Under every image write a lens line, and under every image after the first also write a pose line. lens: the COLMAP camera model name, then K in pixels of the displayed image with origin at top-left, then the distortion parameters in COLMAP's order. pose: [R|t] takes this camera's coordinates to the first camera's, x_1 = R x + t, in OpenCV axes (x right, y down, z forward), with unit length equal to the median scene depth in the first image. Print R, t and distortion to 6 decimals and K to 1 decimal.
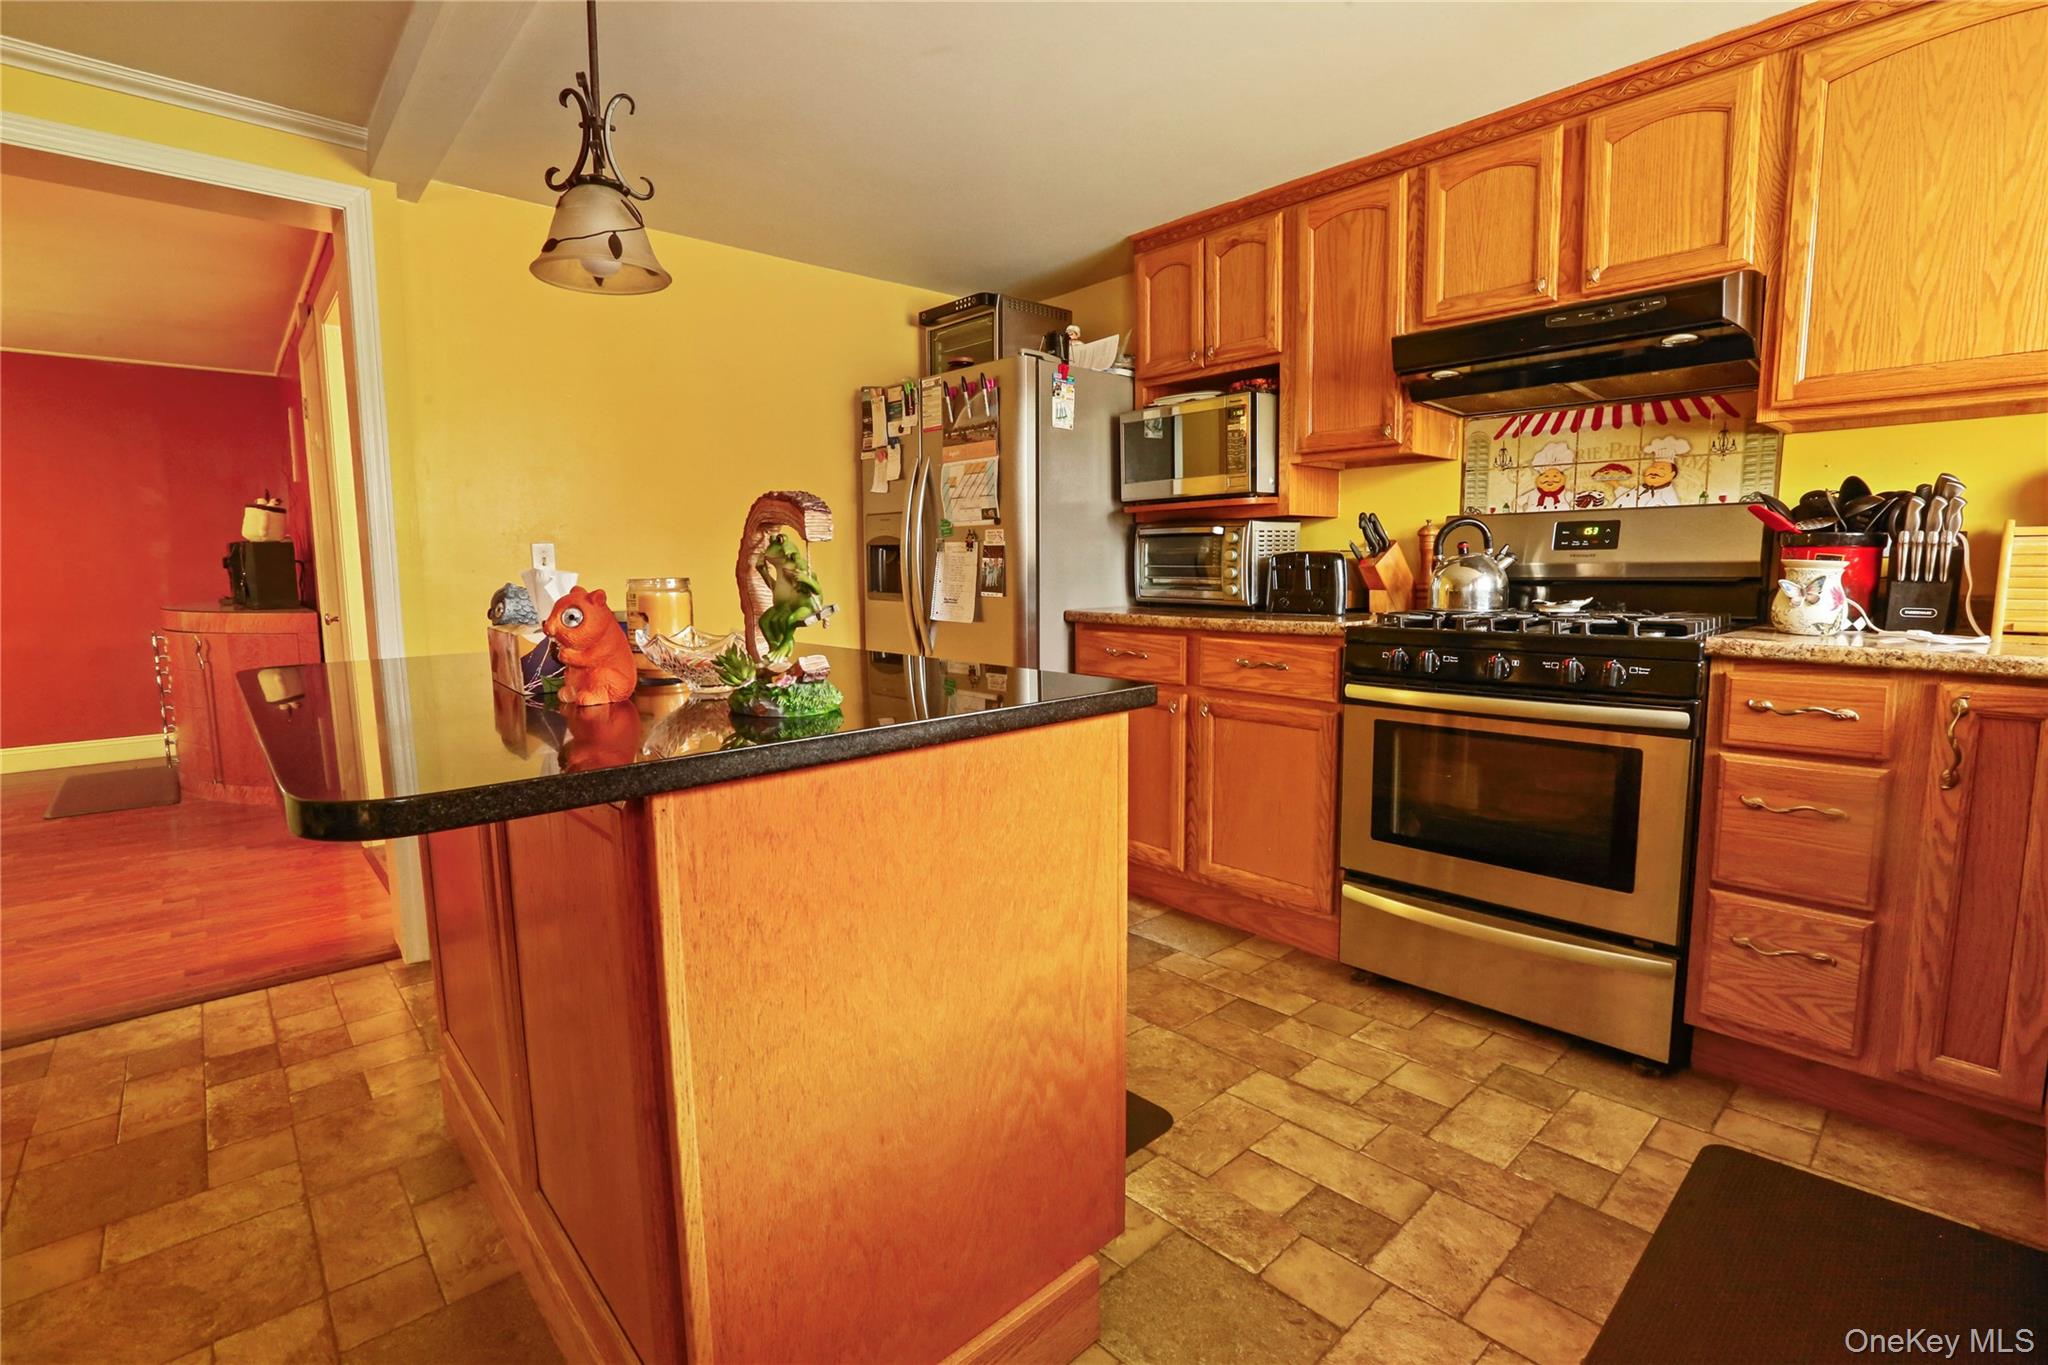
lens RADIAL K [[916.1, 0, 1025.0], [0, 916.1, 770.9], [0, 0, 1]] dist [-0.018991, 0.004811]
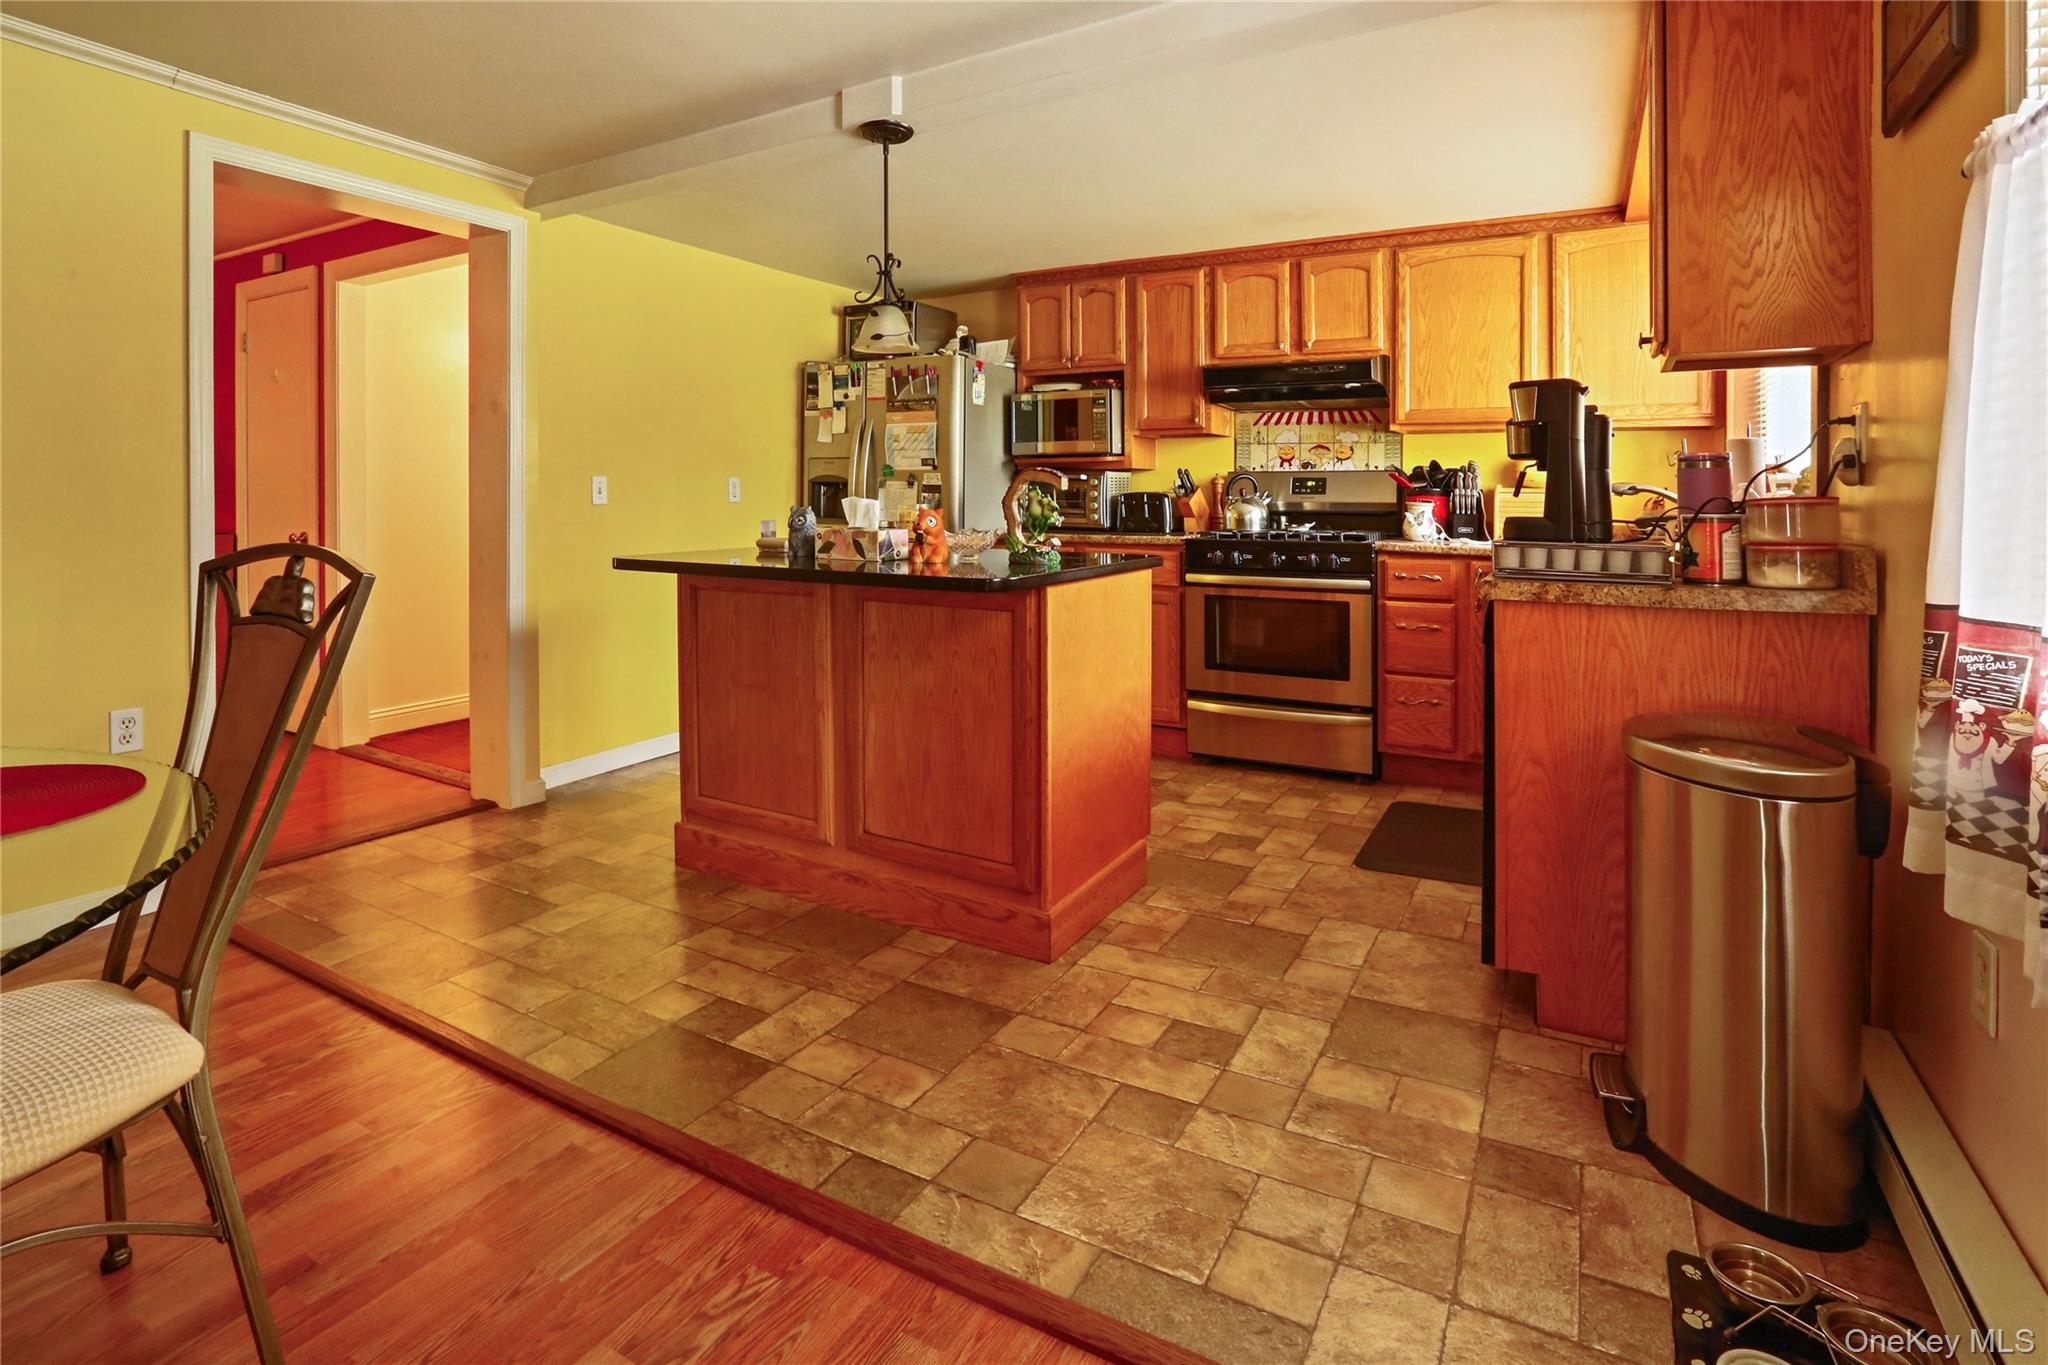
lens RADIAL K [[971.0, 0, 1026.0], [0, 971.0, 679.6], [0, 0, 1]] dist [-0.023262, 0.000158]
pose [[0.952113, -0.042260, 0.302811, -0.463473], [0.052994, 0.998221, -0.027316, 0.127691], [-0.301118, 0.042055, 0.952659, -0.567645]]
